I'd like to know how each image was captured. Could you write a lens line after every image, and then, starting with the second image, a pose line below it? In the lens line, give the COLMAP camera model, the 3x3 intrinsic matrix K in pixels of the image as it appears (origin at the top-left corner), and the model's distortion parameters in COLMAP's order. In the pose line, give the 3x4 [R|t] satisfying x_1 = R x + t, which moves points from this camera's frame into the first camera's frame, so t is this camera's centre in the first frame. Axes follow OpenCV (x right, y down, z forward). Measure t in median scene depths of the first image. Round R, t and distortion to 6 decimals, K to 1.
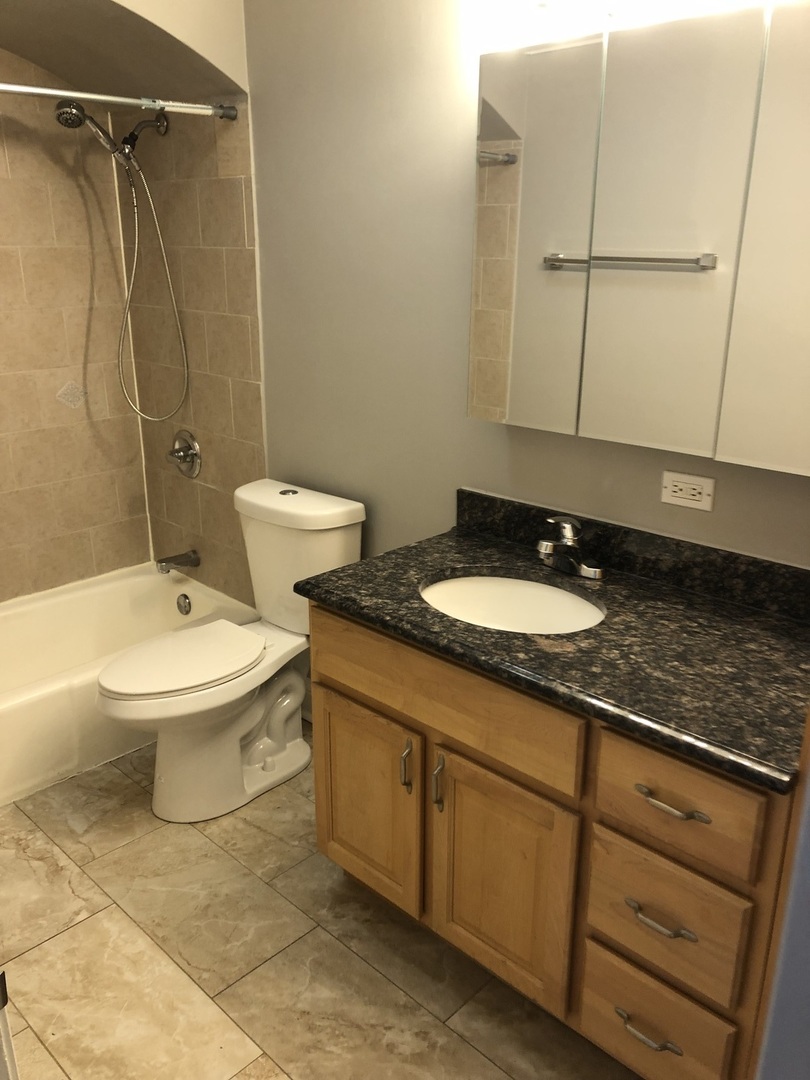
lens RADIAL K [[888.5, 0, 398.3], [0, 888.5, 540.6], [0, 0, 1]] dist [0.050809, -0.068626]
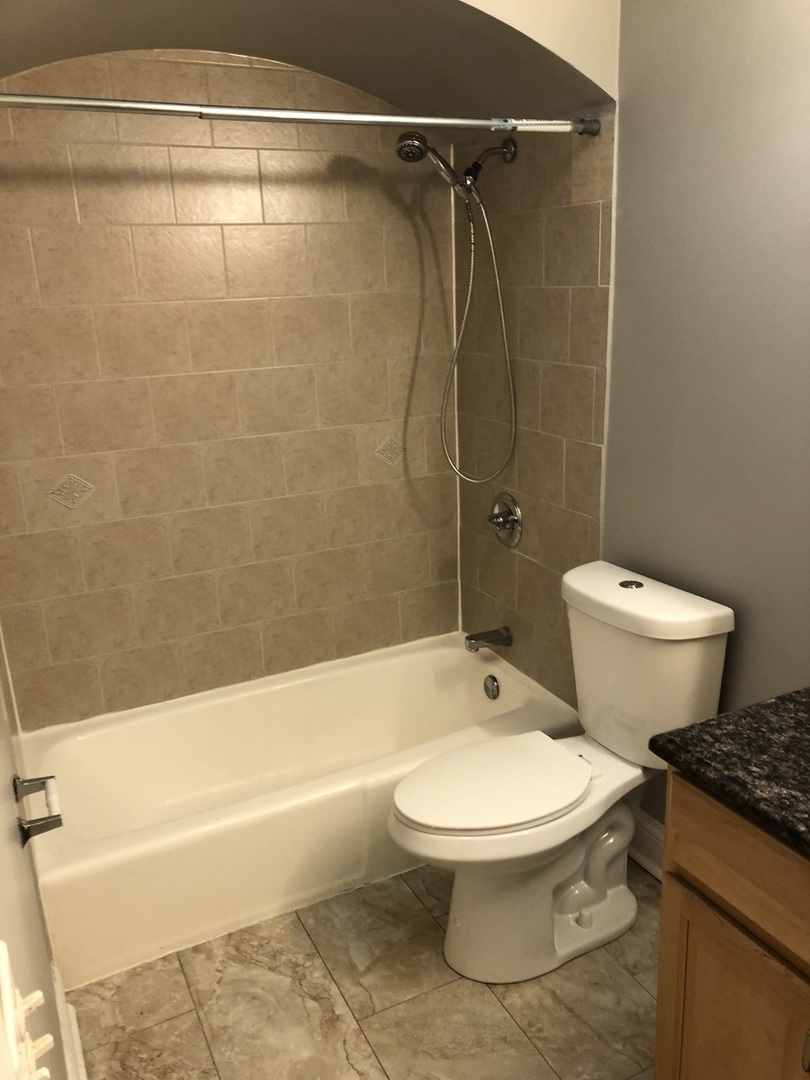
lens RADIAL K [[888.5, 0, 402.6], [0, 888.5, 539.8], [0, 0, 1]] dist [0.050809, -0.068626]
pose [[0.943826, 0.060577, -0.324843, -0.058029], [-0.071764, 0.997167, -0.022556, -0.060244], [0.322557, 0.044602, 0.945499, 0.164918]]
